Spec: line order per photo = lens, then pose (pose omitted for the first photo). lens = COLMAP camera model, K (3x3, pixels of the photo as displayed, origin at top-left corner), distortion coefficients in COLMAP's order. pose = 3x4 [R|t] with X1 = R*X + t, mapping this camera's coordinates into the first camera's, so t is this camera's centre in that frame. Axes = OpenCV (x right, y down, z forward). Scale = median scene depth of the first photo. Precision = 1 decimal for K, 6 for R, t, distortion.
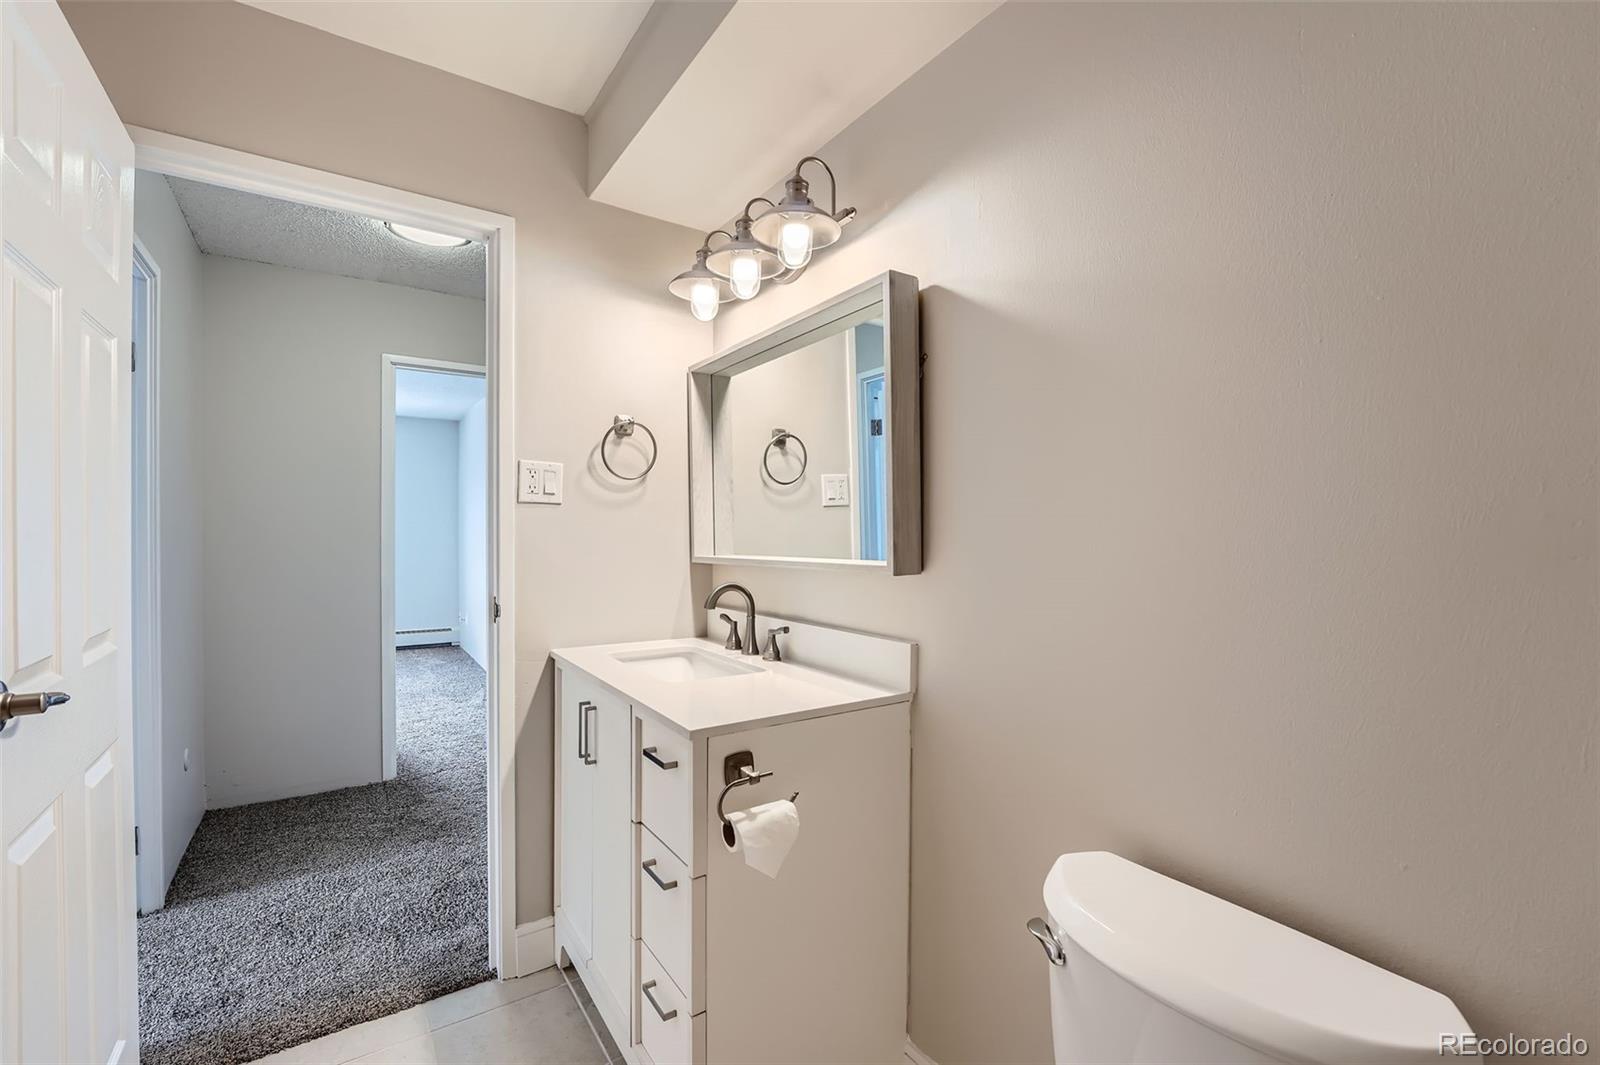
lens RADIAL K [[685.5, 0, 799.2], [0, 685.5, 535.2], [0, 0, 1]] dist [0.000109, 0.000000]
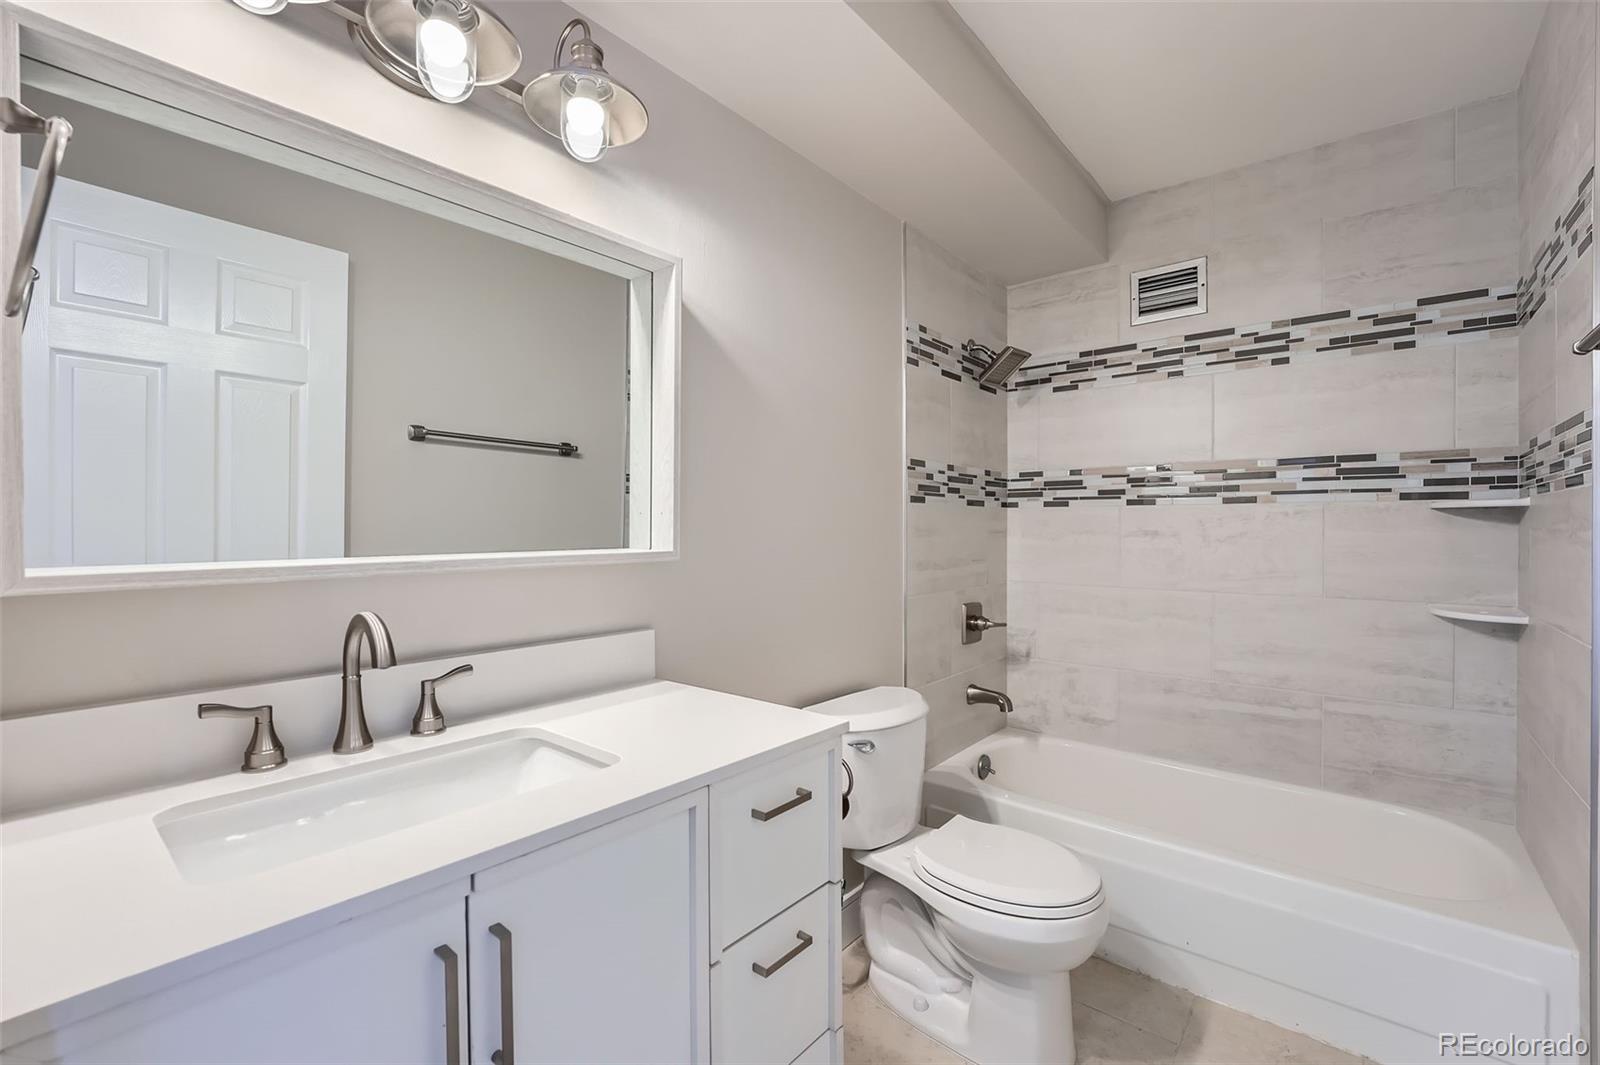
lens RADIAL K [[678.1, 0, 800.5], [0, 678.1, 528.1], [0, 0, 1]] dist [-0.016435, 0.002052]
pose [[-0.282976, -0.003073, 0.959122, -0.665134], [-0.004573, 0.999988, 0.001855, 0.005390], [-0.959116, -0.003861, -0.282987, 0.836717]]
